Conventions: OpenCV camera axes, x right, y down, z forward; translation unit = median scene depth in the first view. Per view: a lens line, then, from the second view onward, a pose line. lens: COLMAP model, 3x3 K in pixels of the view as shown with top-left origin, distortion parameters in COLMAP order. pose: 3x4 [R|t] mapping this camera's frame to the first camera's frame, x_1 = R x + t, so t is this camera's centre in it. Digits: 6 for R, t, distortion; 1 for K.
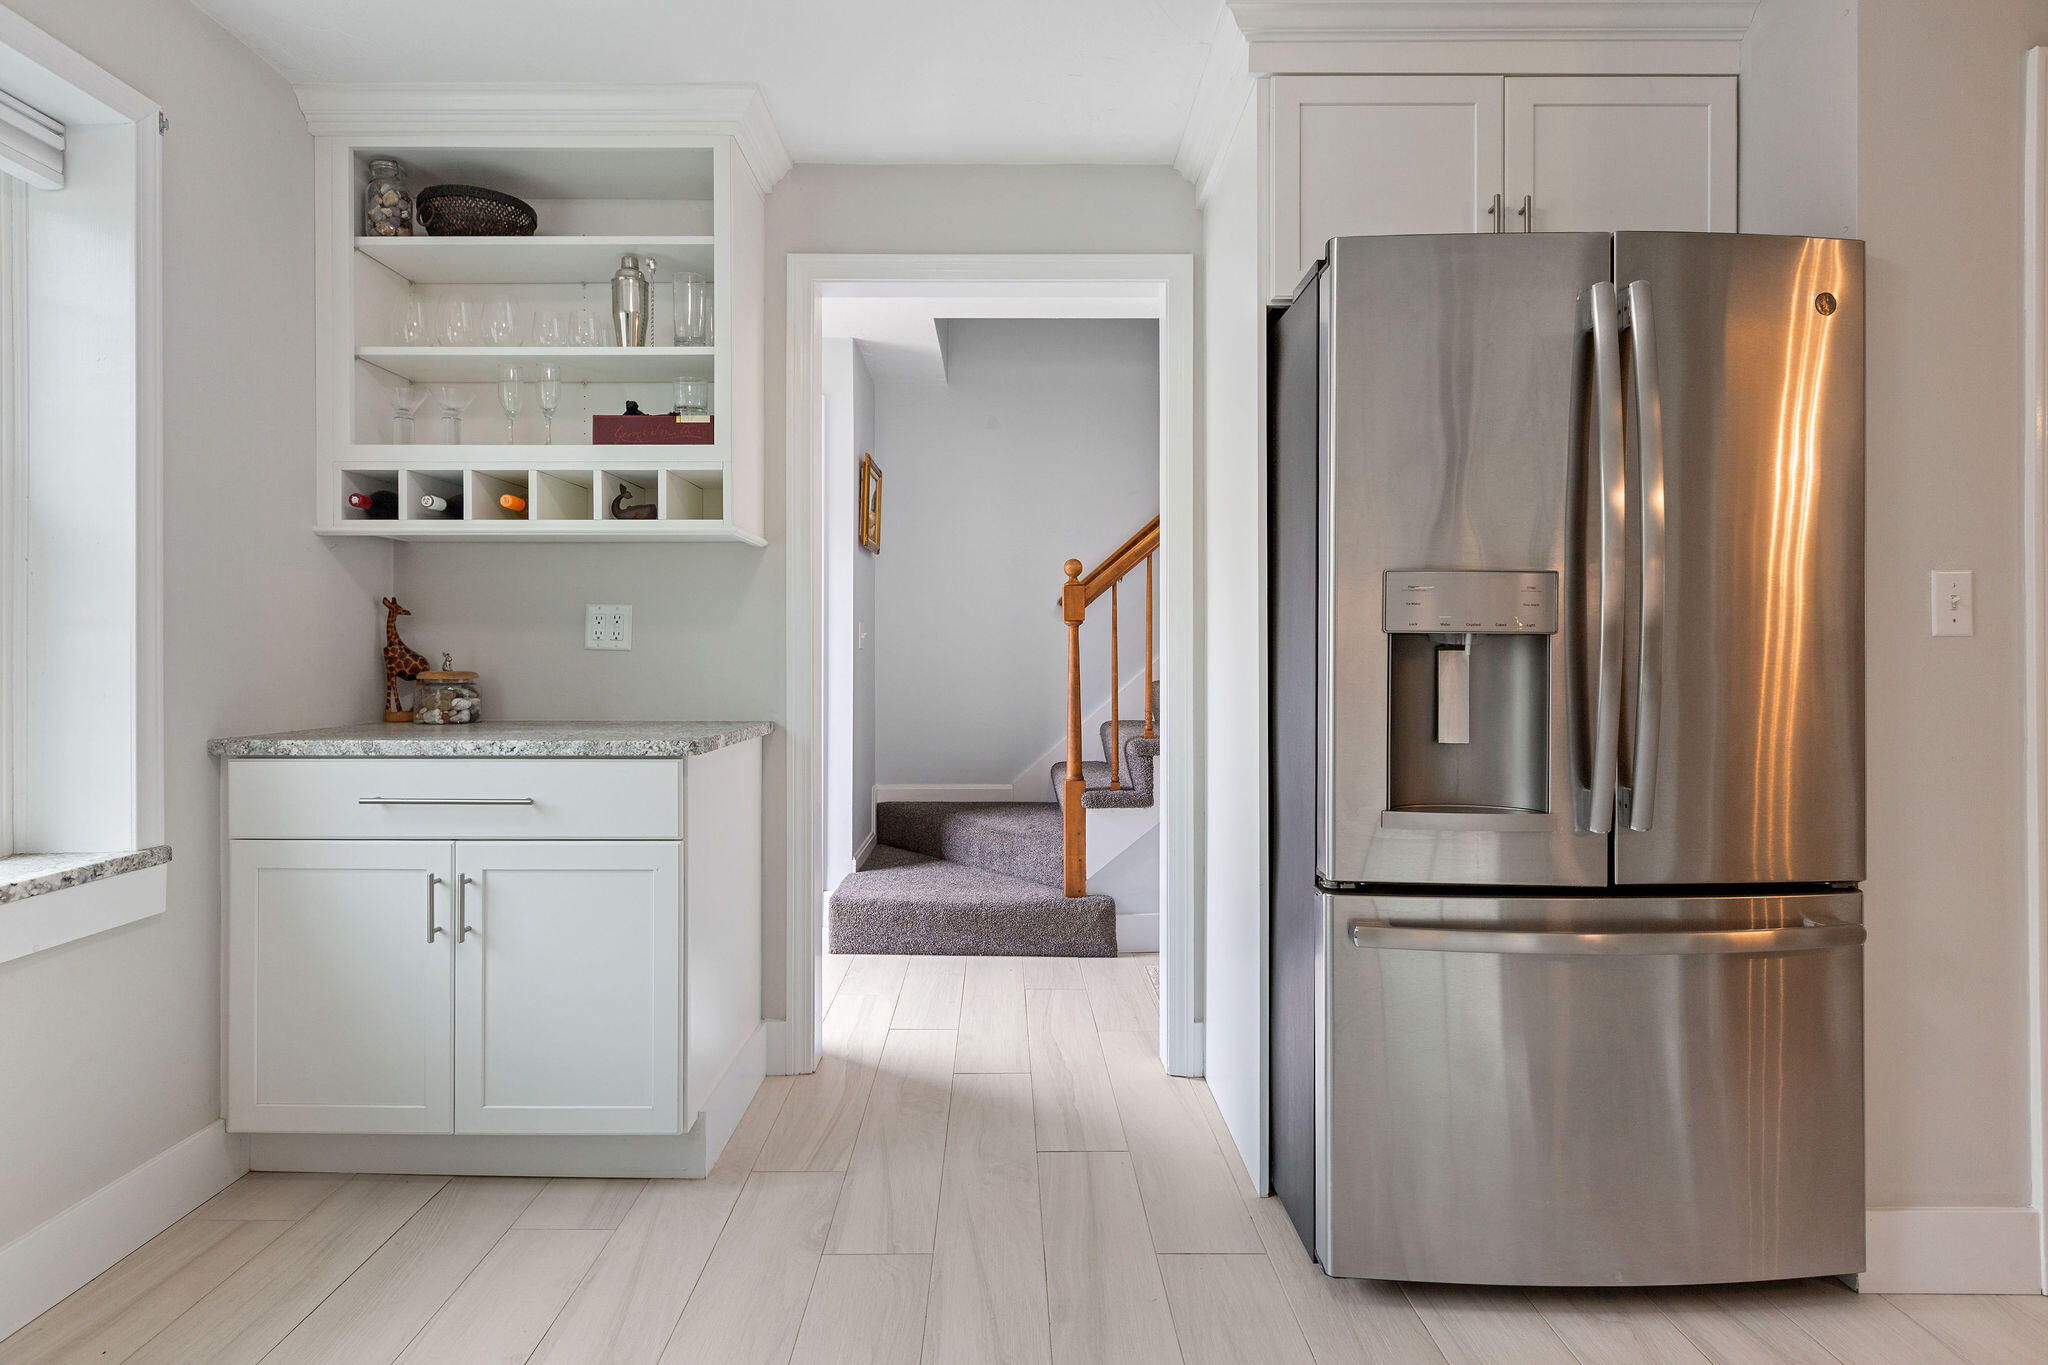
lens RADIAL K [[1034.7, 0, 1034.8], [0, 1034.7, 660.2], [0, 0, 1]] dist [-0.004932, 0.004474]
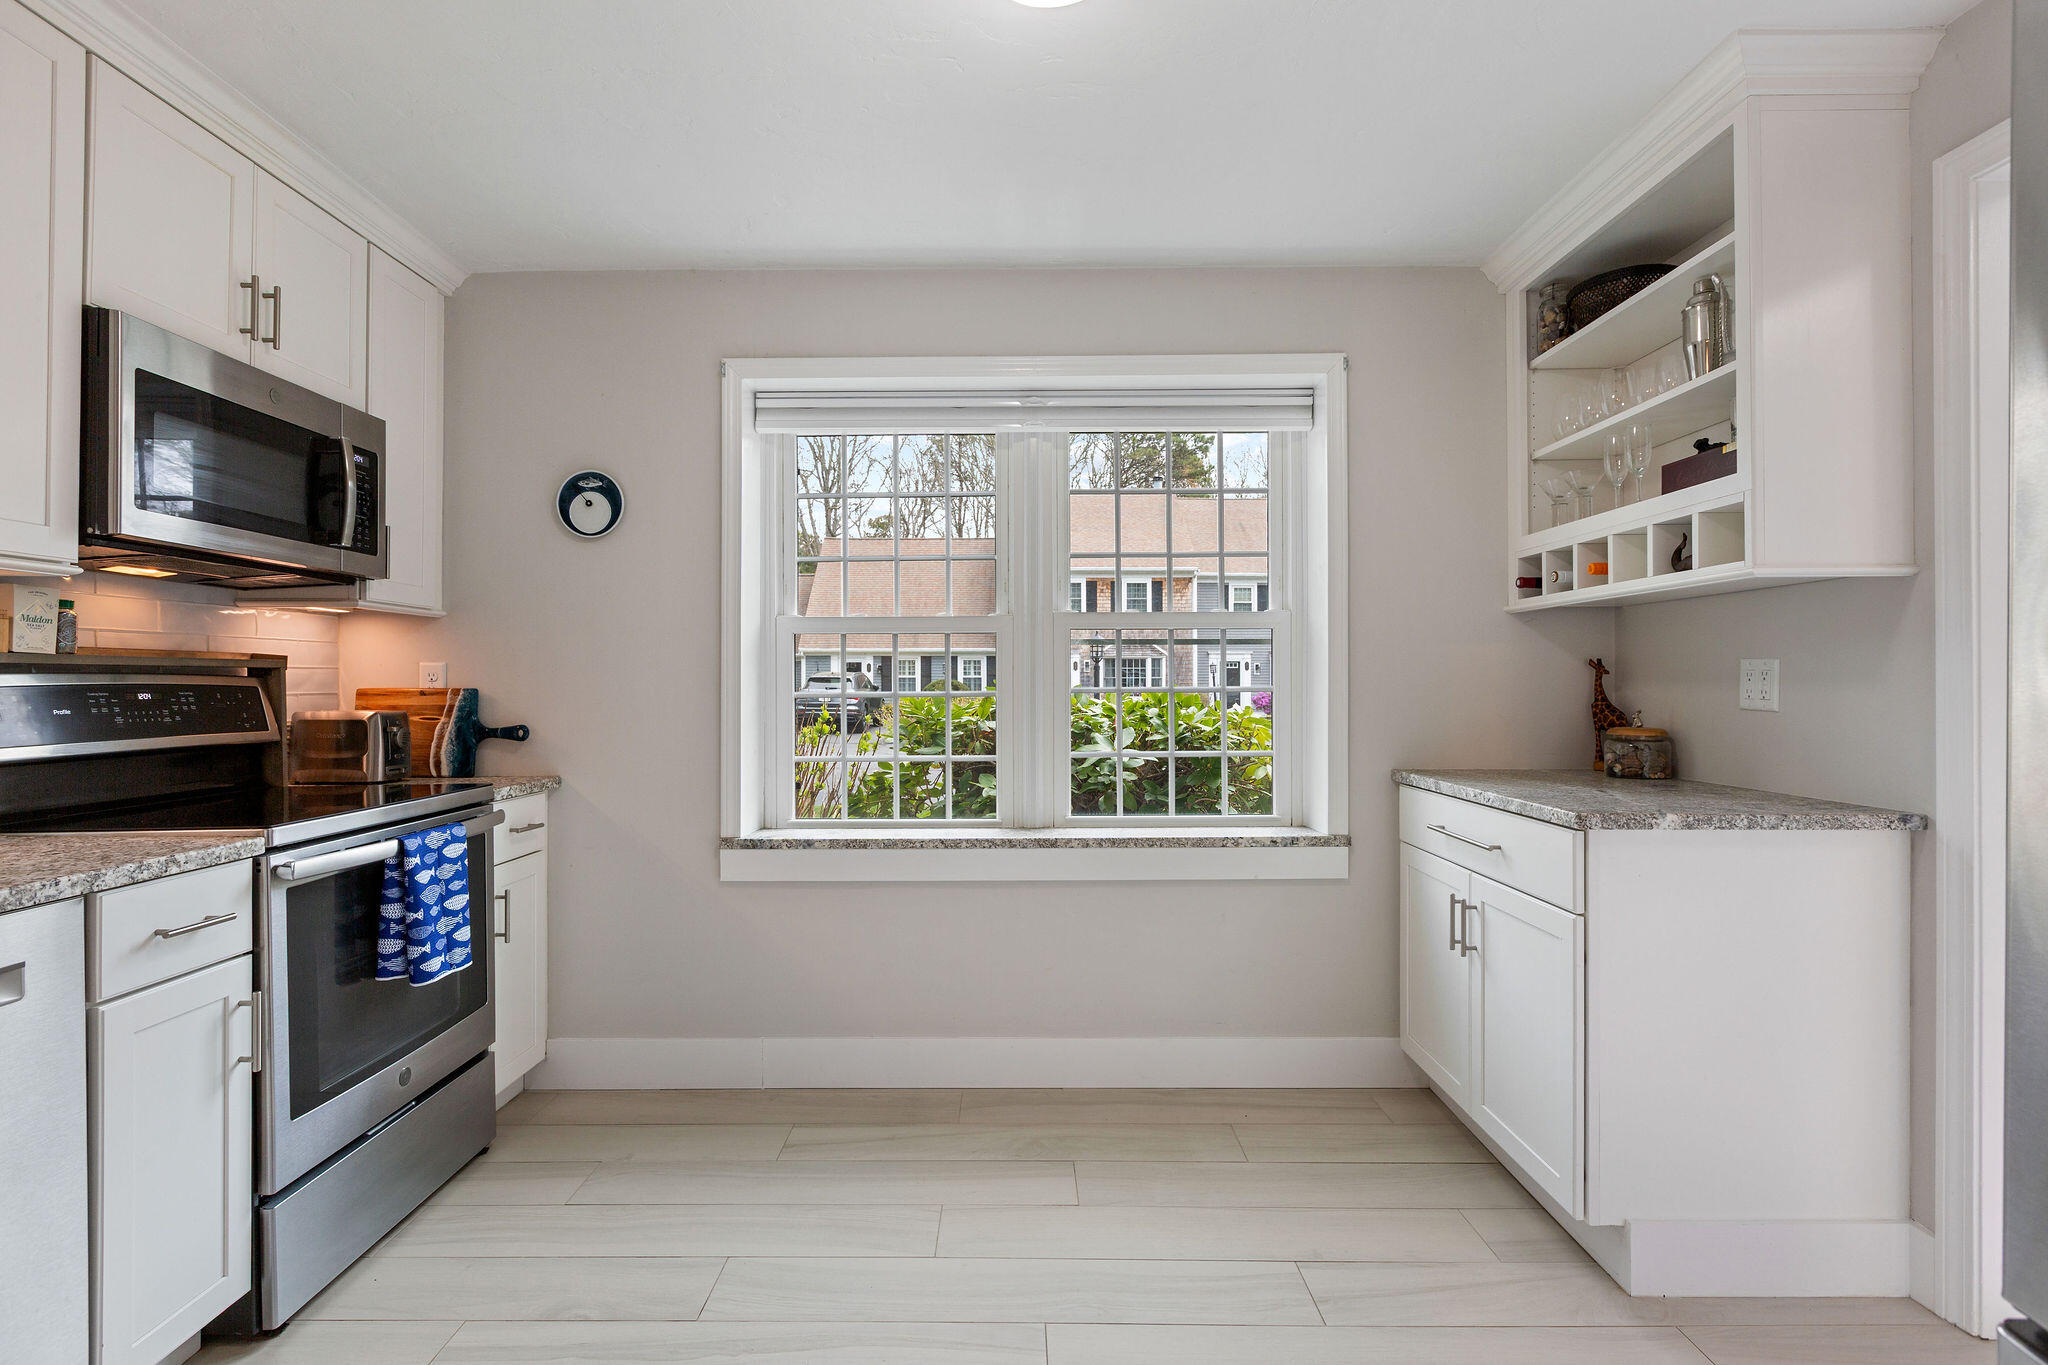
lens RADIAL K [[1034.7, 0, 1001.3], [0, 1034.7, 681.1], [0, 0, 1]] dist [-0.004932, 0.004474]
pose [[-0.036854, -0.000726, -0.999320, 0.557168], [-0.001859, 0.999998, -0.000658, -0.036942], [0.999319, 0.001834, -0.036855, 0.431018]]
